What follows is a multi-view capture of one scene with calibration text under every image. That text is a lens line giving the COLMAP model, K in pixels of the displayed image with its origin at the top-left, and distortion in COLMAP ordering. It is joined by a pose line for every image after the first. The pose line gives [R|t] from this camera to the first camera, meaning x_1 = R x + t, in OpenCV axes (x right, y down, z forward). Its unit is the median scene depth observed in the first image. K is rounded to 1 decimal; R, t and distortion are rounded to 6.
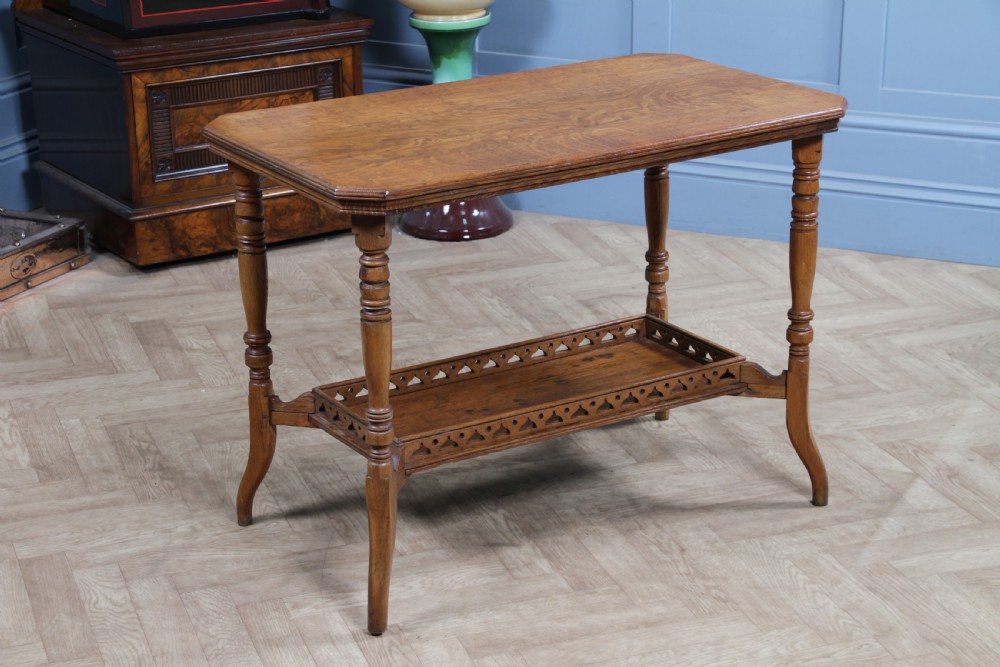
lens RADIAL K [[2232.0, 0, 482.6], [0, 2232.0, 357.4], [0, 0, 1]] dist [0.317692, 0.000000]
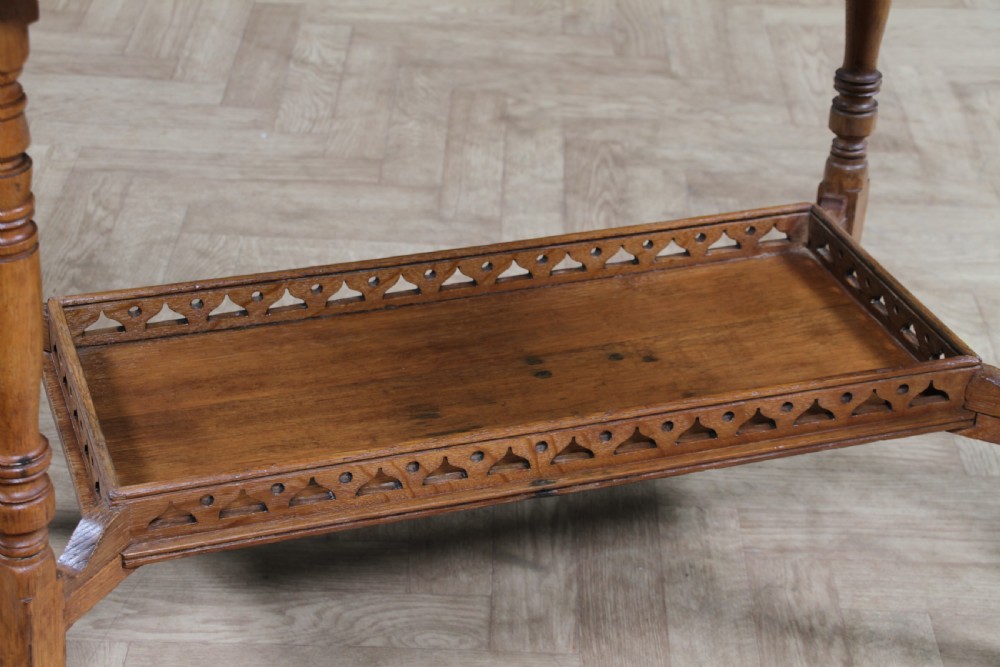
lens RADIAL K [[2062.9, 0, 489.3], [0, 2062.9, 342.7], [0, 0, 1]] dist [0.270831, 0.000000]
pose [[0.937203, 0.209462, -0.278884, 0.104063], [-0.161008, 0.969114, 0.186802, -0.045491], [0.309399, -0.130169, 0.941981, 0.443934]]
